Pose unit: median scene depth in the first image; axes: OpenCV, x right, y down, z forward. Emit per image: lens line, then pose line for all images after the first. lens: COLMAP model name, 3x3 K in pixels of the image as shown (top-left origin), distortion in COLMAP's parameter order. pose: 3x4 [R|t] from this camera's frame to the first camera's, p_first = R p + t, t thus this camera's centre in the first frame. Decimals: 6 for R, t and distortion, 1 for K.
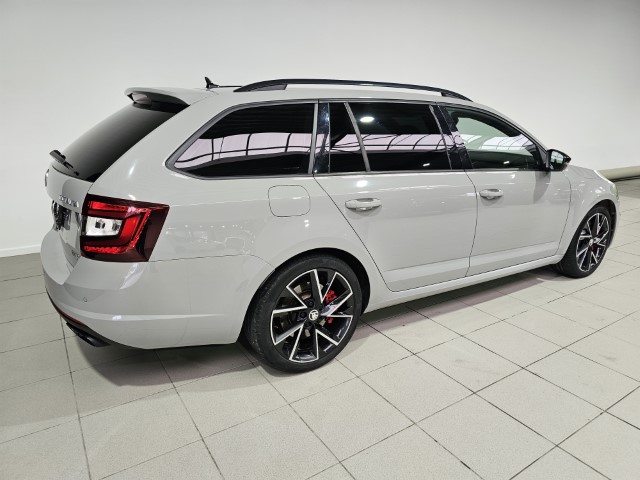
lens RADIAL K [[426.9, 0, 320.0], [0, 426.9, 240.0], [0, 0, 1]] dist [0.081777, -0.103306]
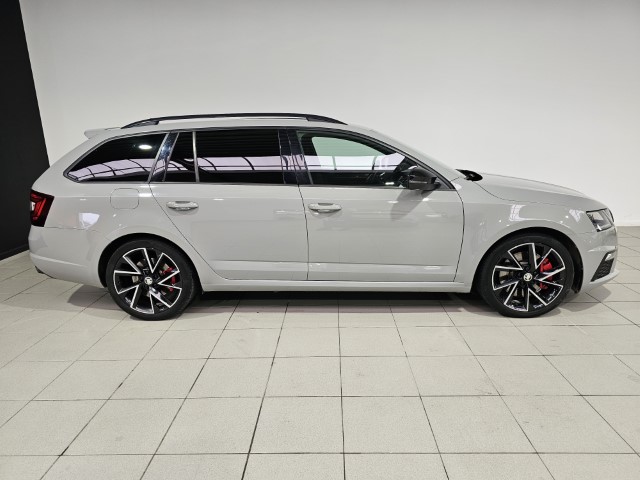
lens RADIAL K [[426.9, 0, 320.0], [0, 426.9, 240.0], [0, 0, 1]] dist [0.081777, -0.103306]
pose [[0.820495, 0.095847, -0.563562, 1.040588], [-0.122286, 0.992452, -0.009247, -0.012585], [0.558422, 0.076503, 0.826022, 0.099191]]
